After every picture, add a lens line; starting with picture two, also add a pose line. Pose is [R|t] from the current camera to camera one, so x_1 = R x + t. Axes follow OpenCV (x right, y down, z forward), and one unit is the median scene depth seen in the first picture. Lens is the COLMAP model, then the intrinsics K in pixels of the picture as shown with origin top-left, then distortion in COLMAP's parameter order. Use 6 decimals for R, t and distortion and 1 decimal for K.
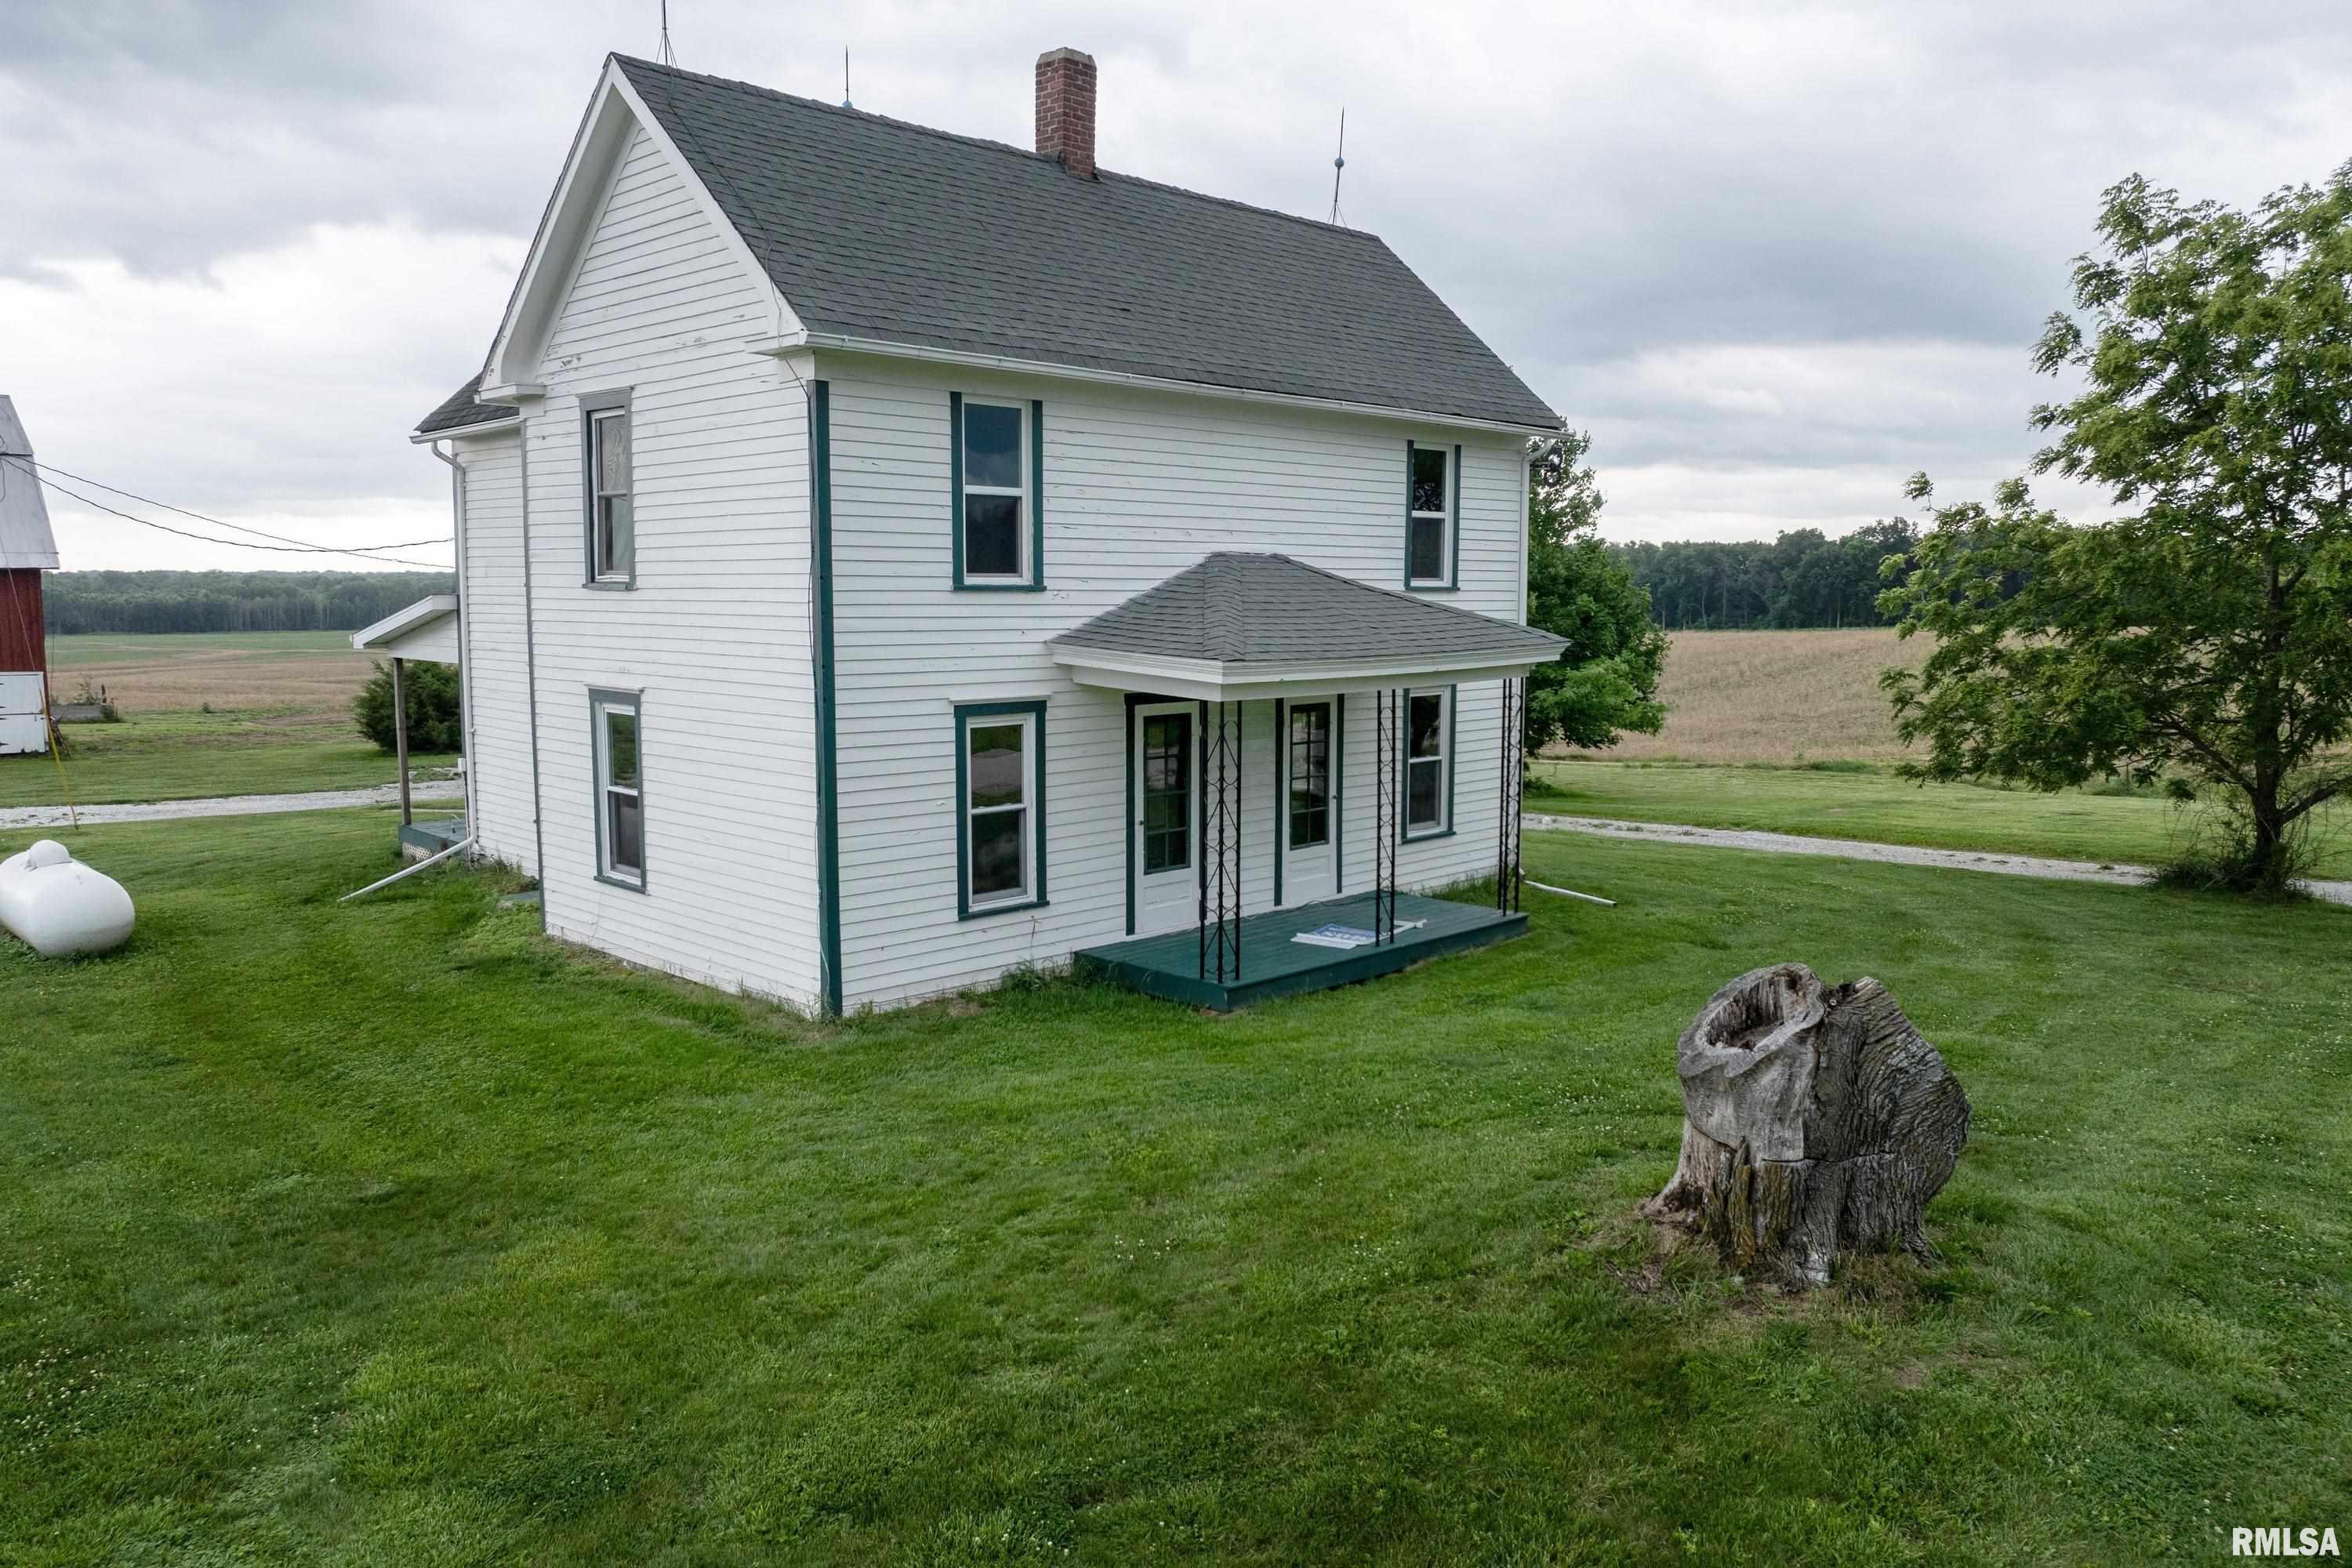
lens RADIAL K [[1695.2, 0, 1219.9], [0, 1695.2, 782.3], [0, 0, 1]] dist [-0.033442, -0.000911]
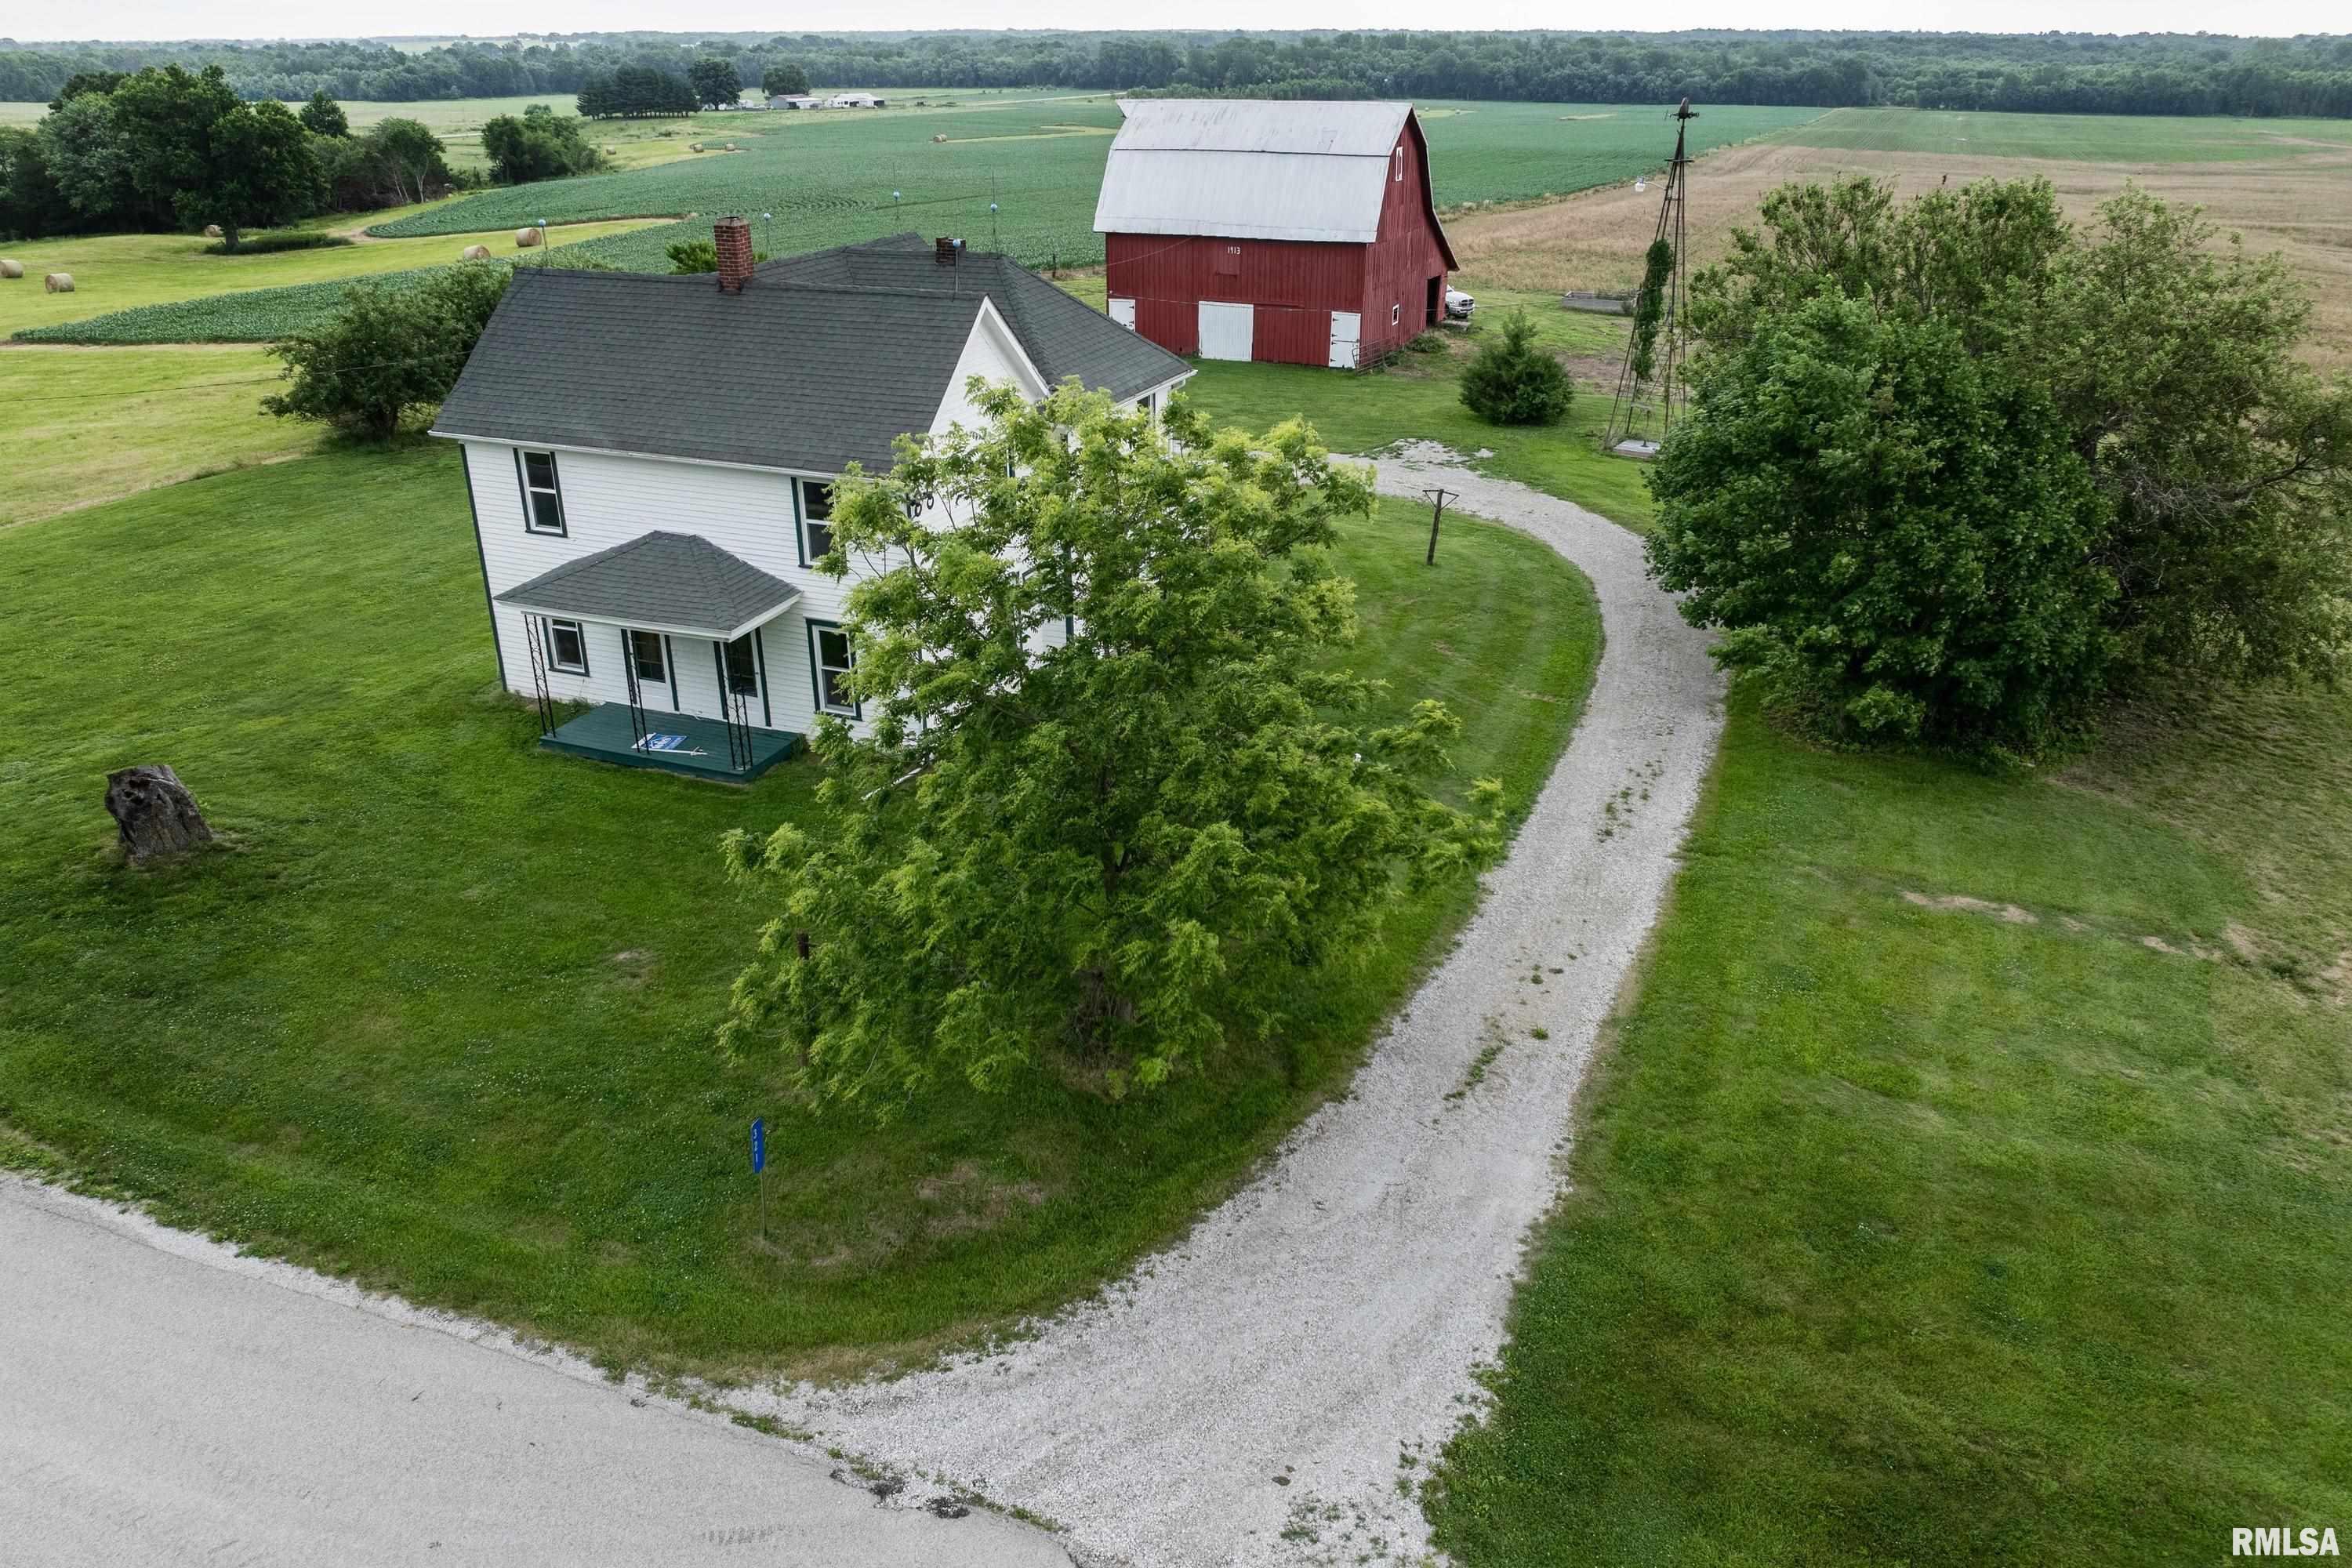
lens RADIAL K [[1658.4, 0, 1190.4], [0, 1658.4, 764.1], [0, 0, 1]] dist [-0.036136, -0.001022]
pose [[0.380152, 0.370355, -0.847539, 2.157415], [-0.106000, 0.927741, 0.357856, -0.705329], [0.918830, -0.046201, 0.391940, 0.926128]]
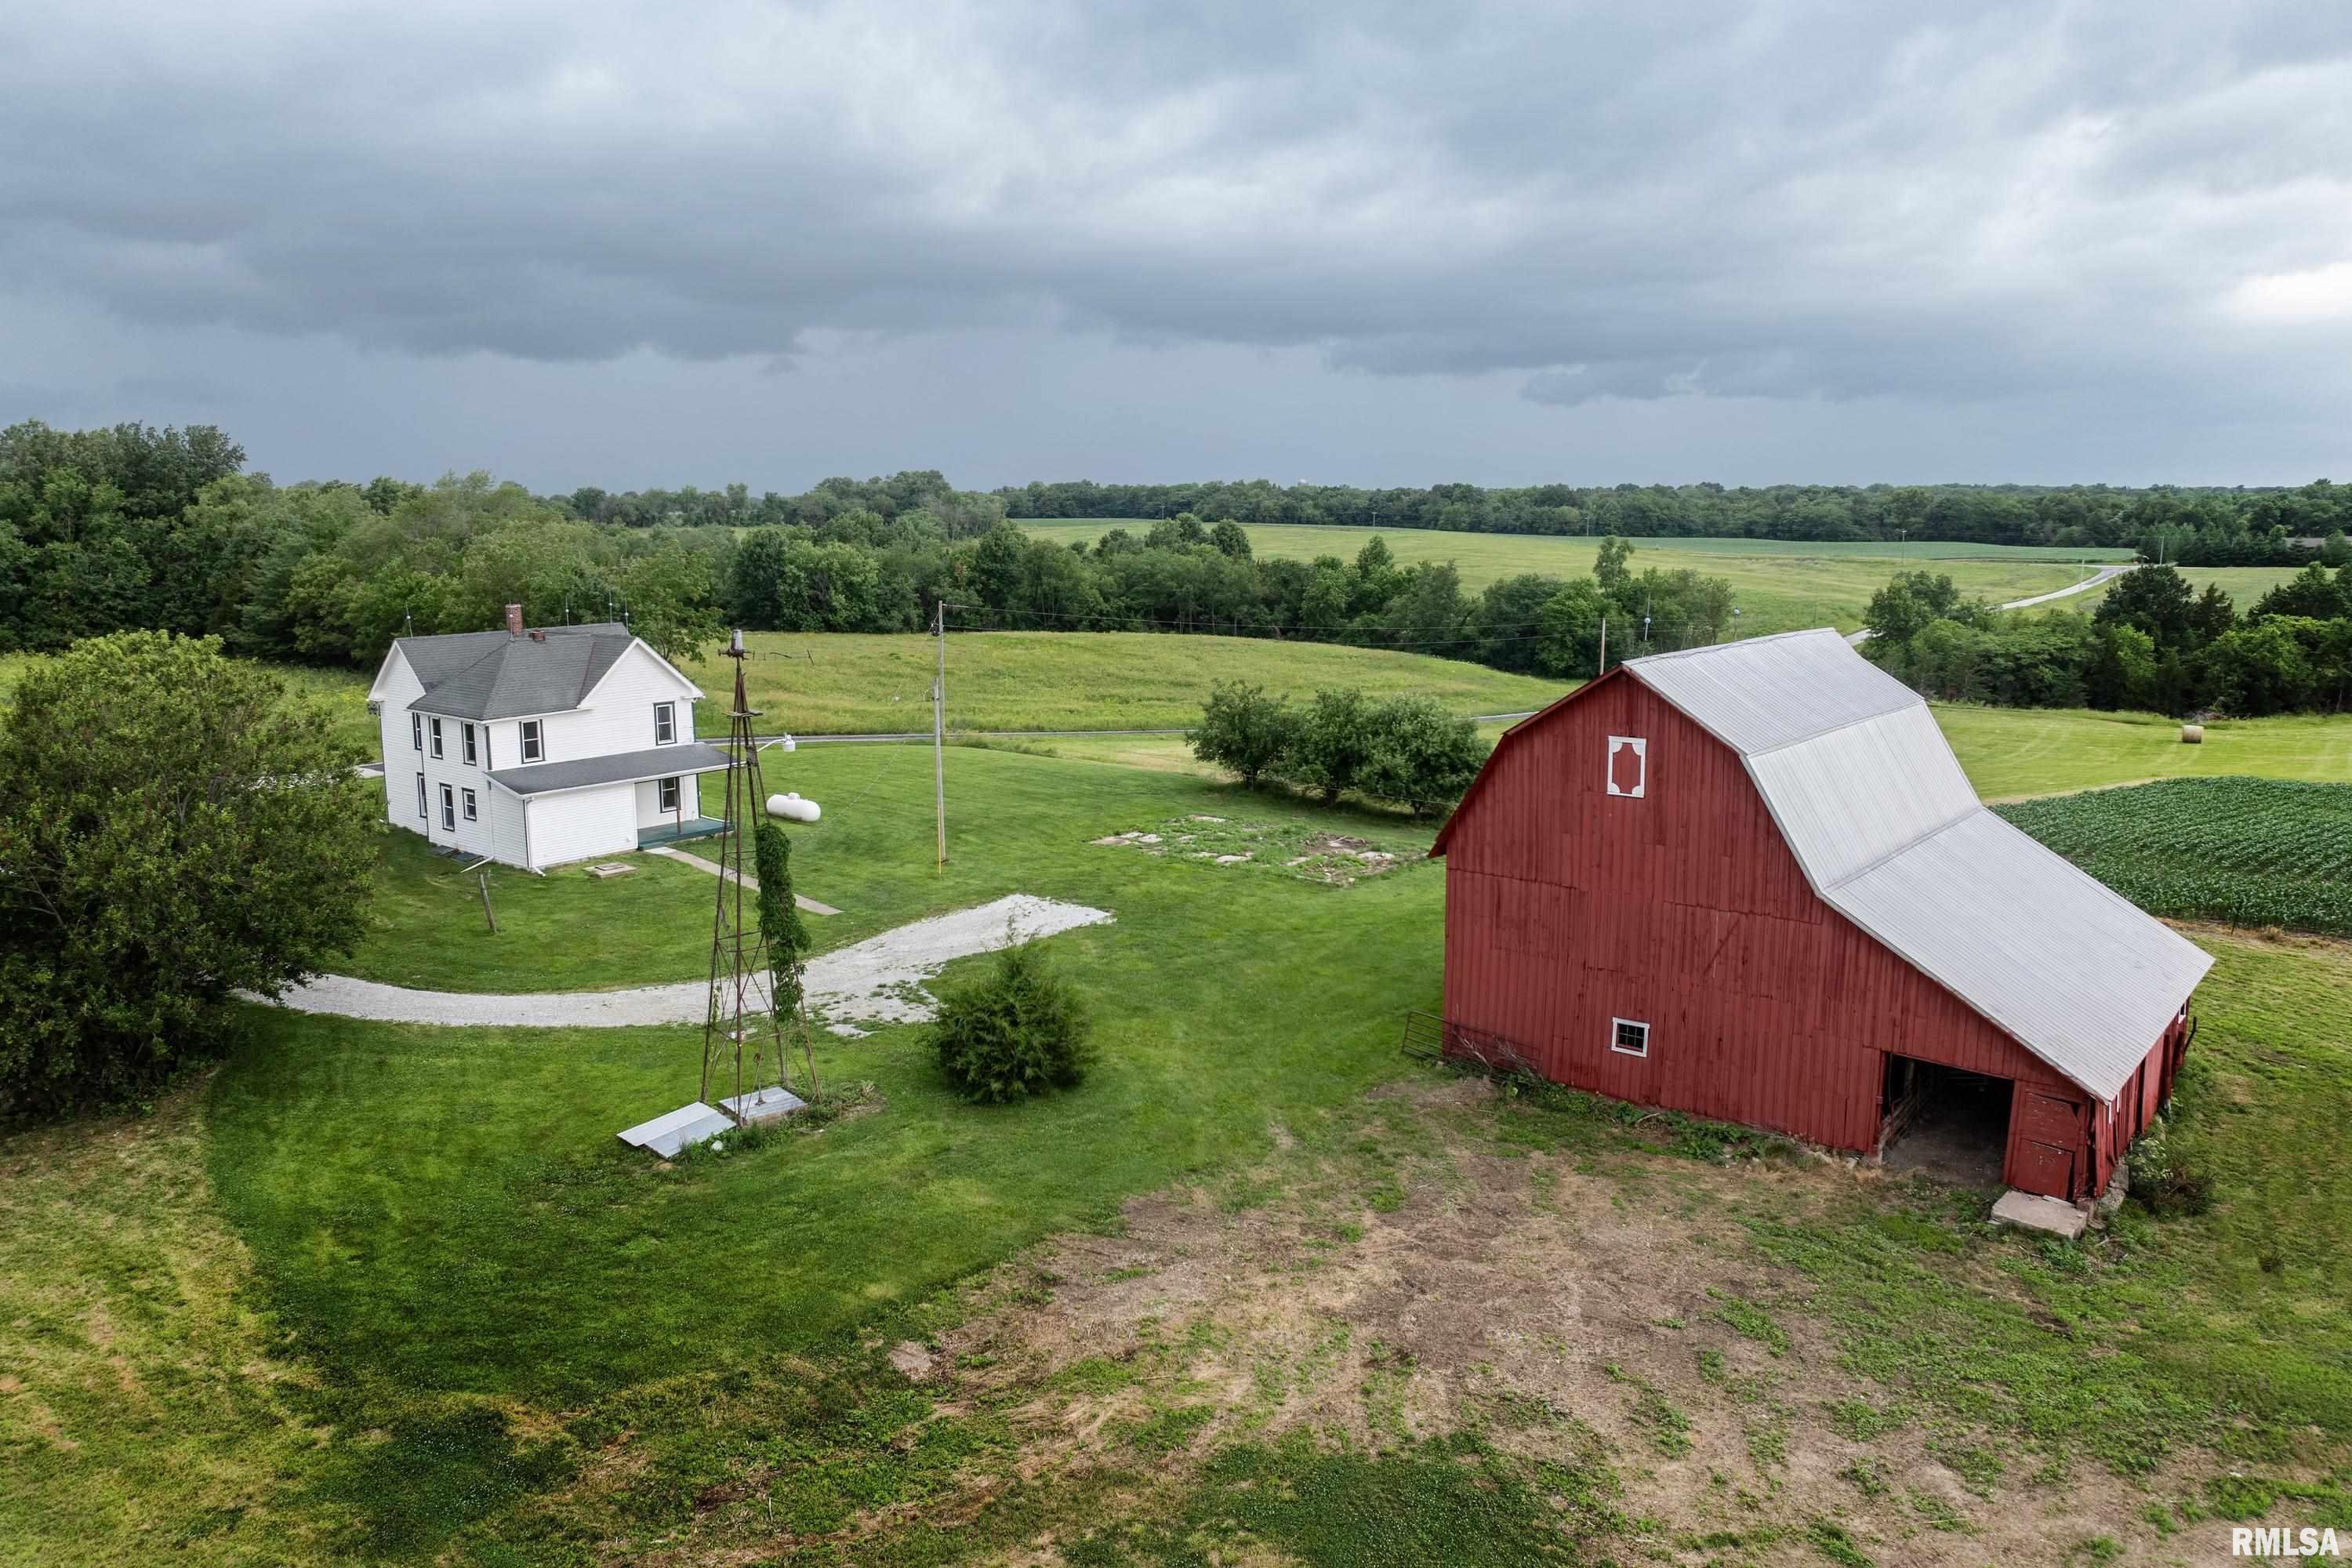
lens RADIAL K [[1658.4, 0, 1190.4], [0, 1658.4, 764.1], [0, 0, 1]] dist [-0.036136, -0.001022]
pose [[-0.996743, 0.016204, -0.078994, -1.728380], [-0.005731, 0.962892, 0.269826, -1.417186], [0.080435, 0.269400, -0.959663, 6.252710]]
